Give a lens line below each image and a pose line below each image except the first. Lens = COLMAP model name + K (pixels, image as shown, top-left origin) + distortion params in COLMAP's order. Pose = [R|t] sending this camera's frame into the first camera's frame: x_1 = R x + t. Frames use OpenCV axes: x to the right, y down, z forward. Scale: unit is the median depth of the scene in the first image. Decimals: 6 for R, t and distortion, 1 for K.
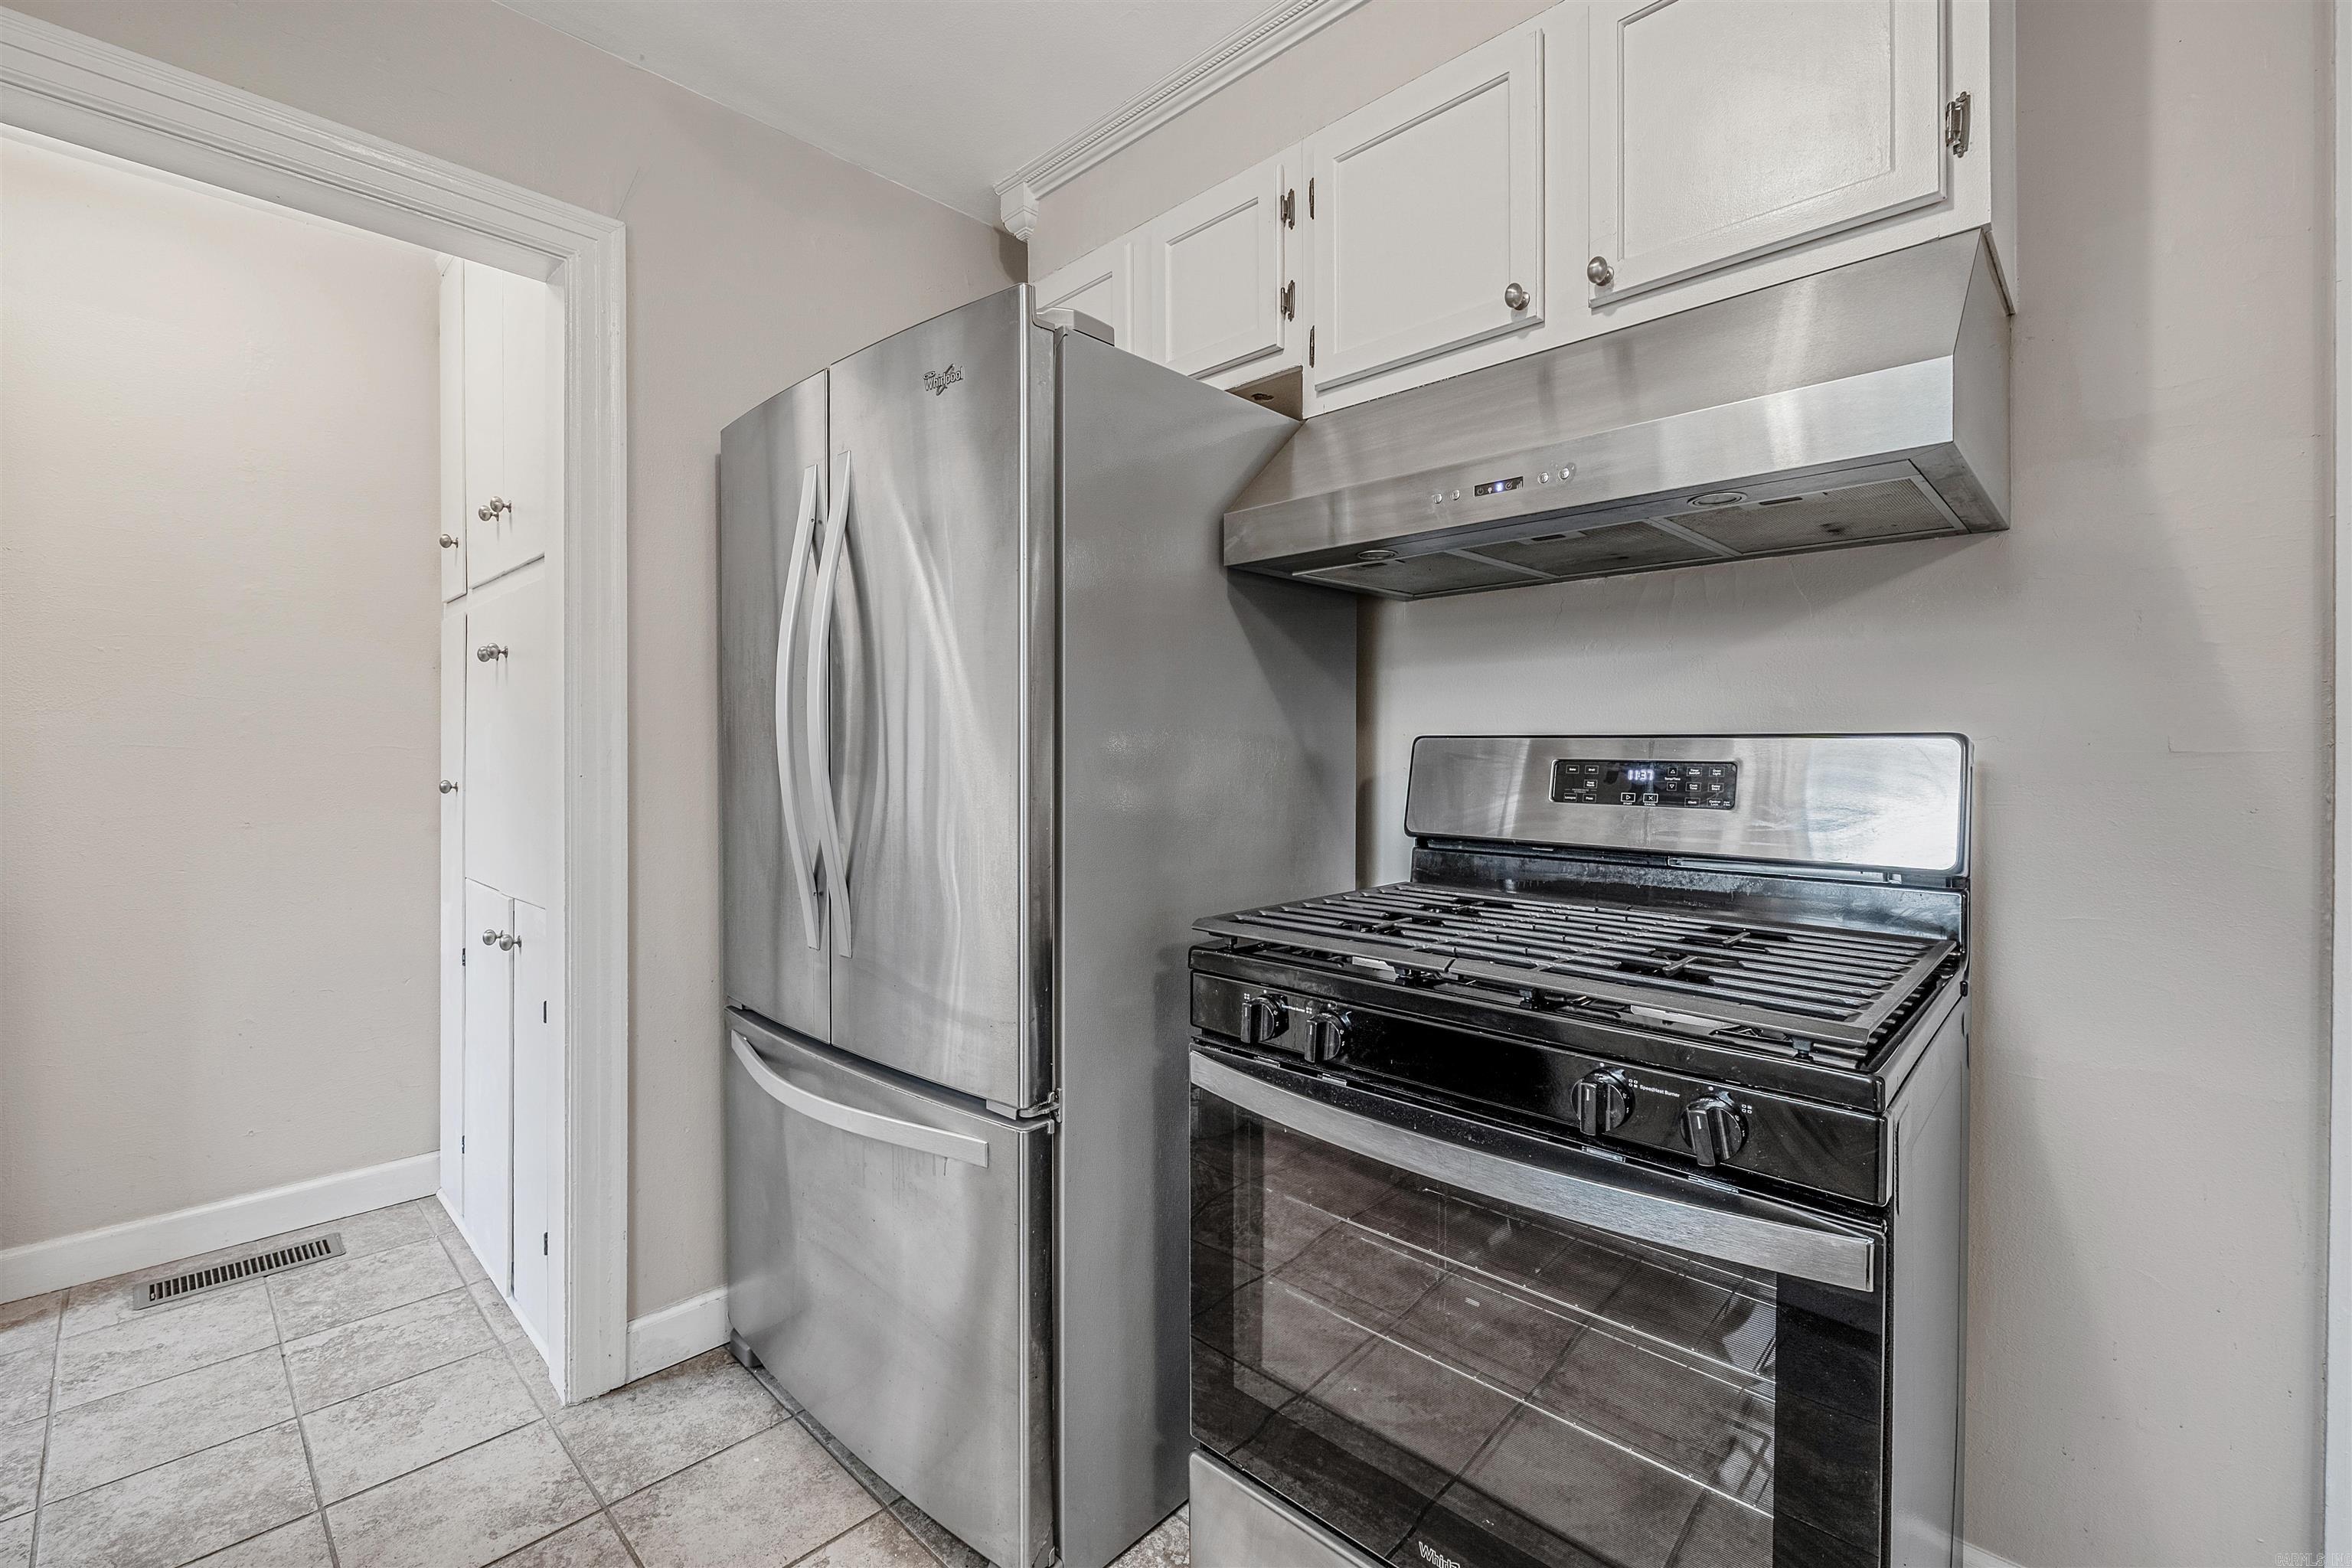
lens RADIAL K [[1013.8, 0, 1175.9], [0, 1013.8, 749.3], [0, 0, 1]] dist [-0.004336, -0.000306]
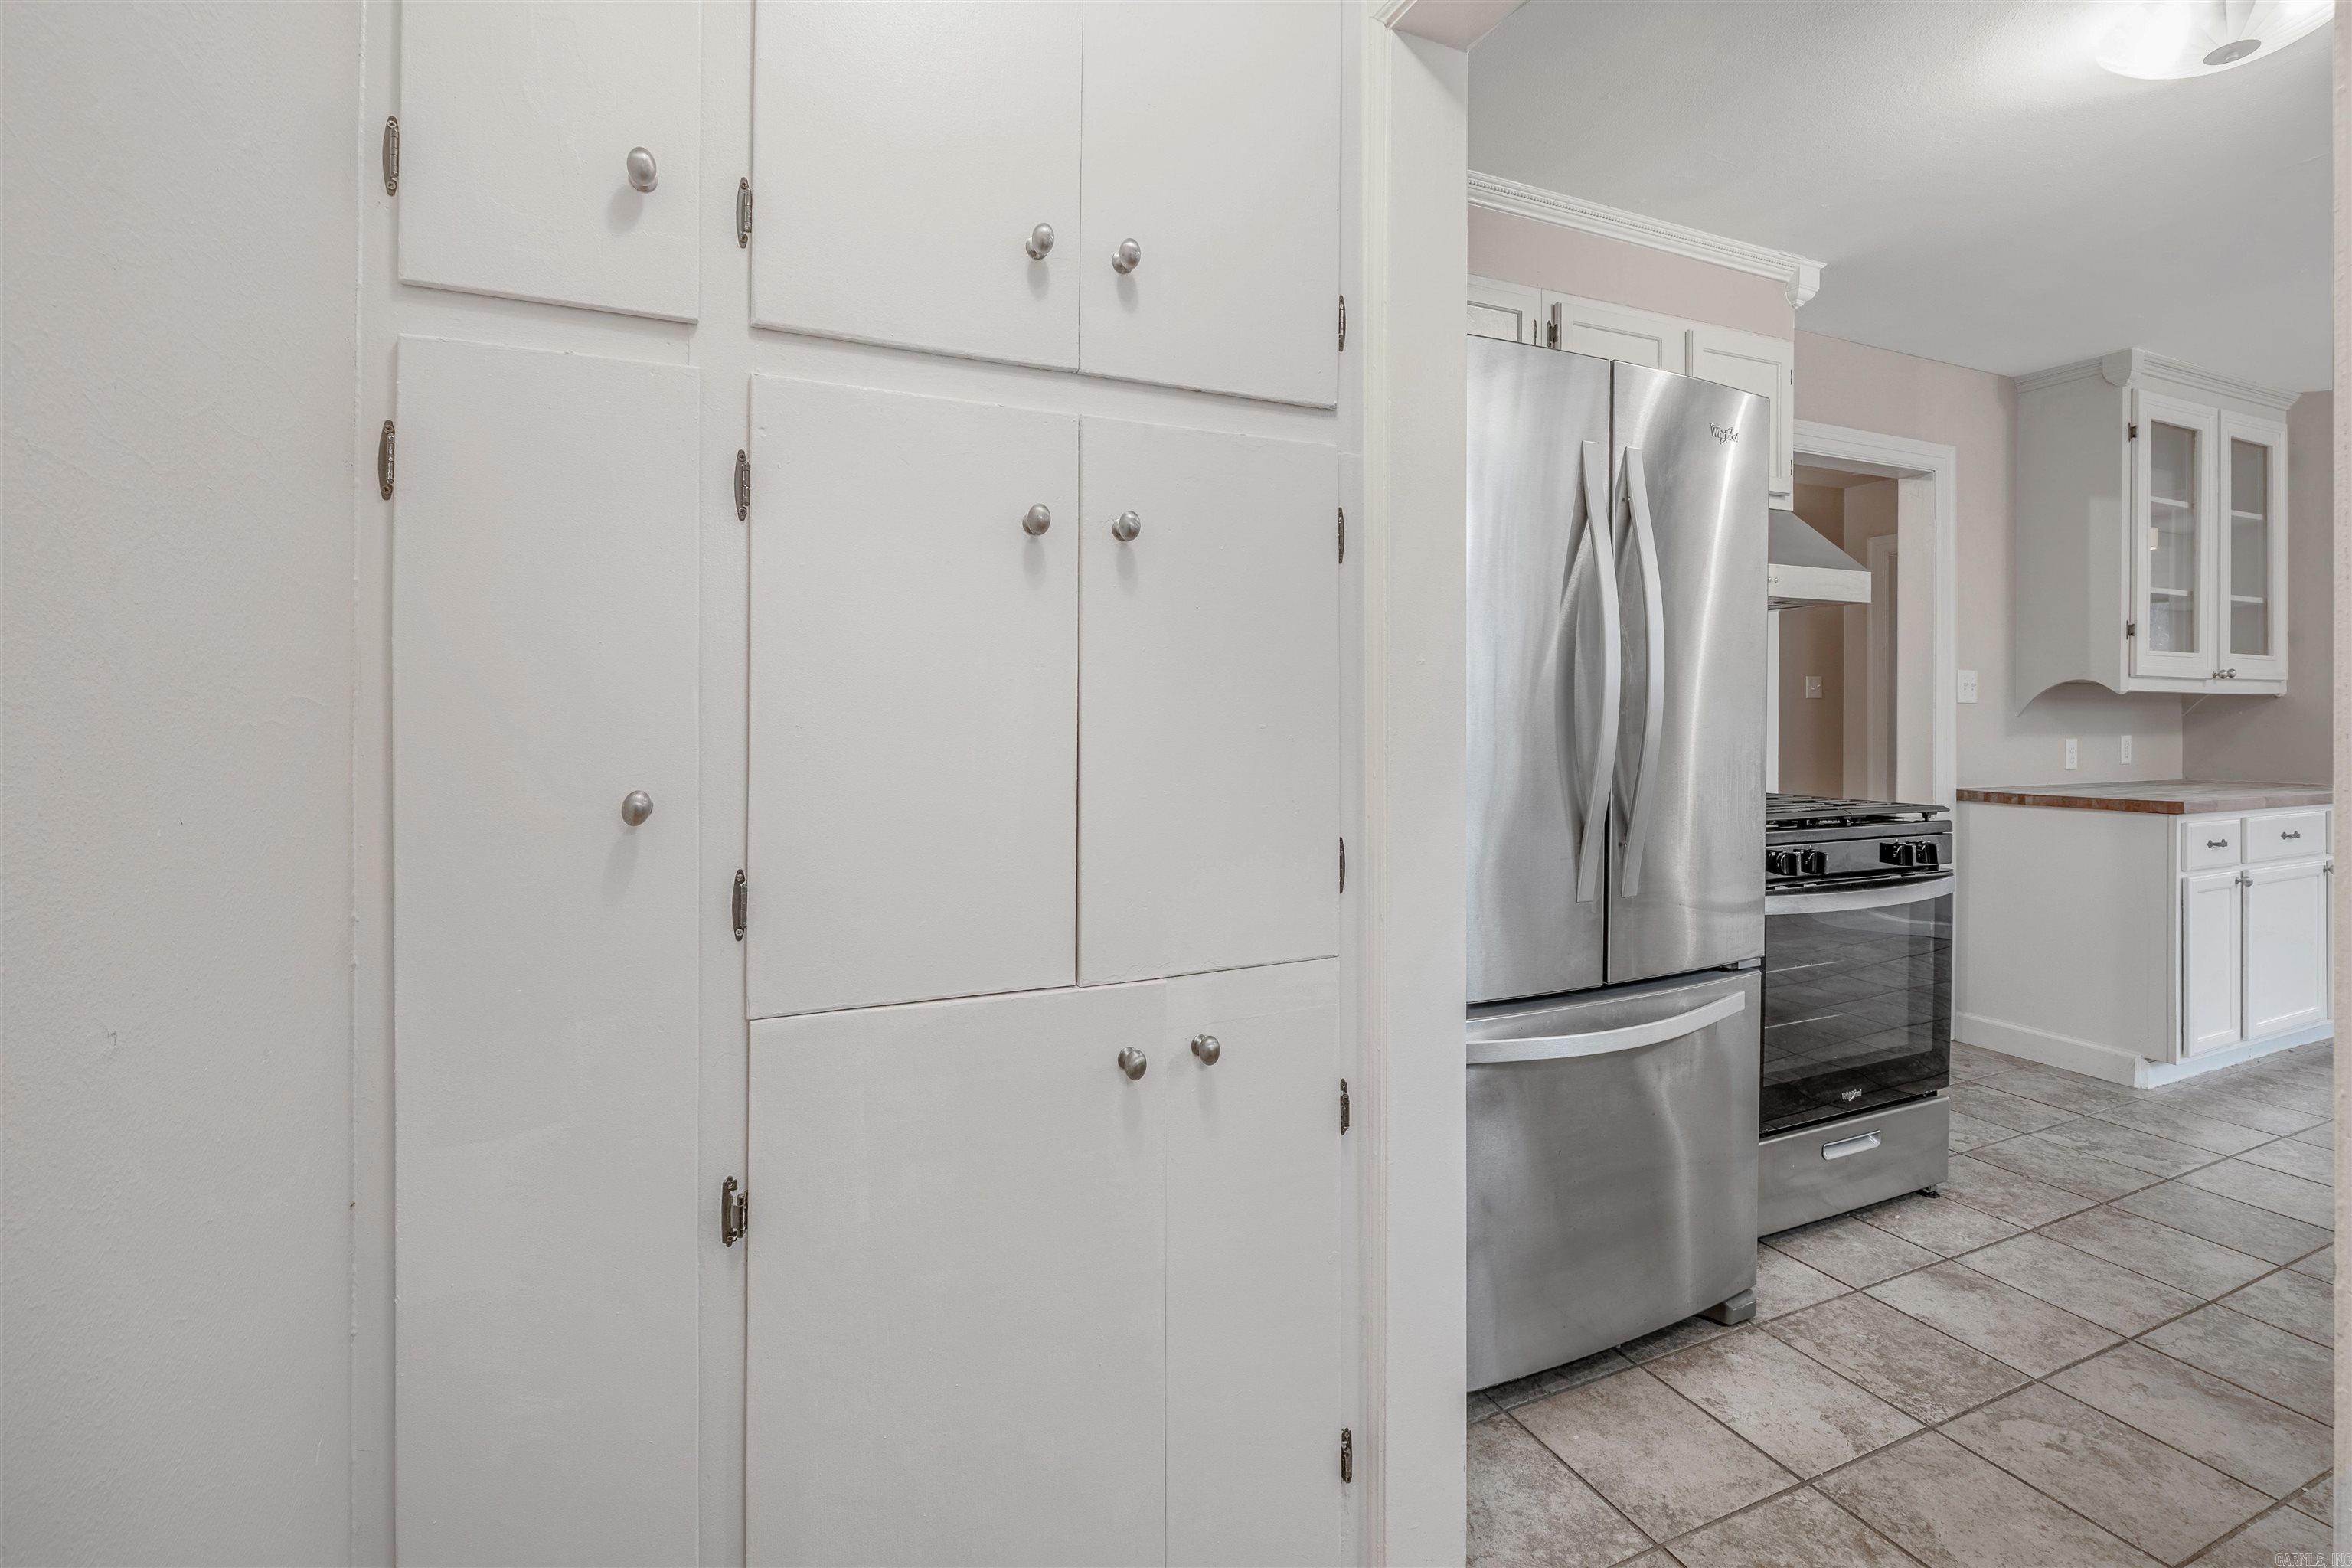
lens RADIAL K [[992.4, 0, 1174.0], [0, 992.4, 710.0], [0, 0, 1]] dist [-0.014002, 0.000138]
pose [[0.394217, 0.001244, 0.919016, -1.555886], [0.001102, 0.999998, -0.001826, -0.002316], [-0.919017, 0.001732, 0.394215, 1.055379]]
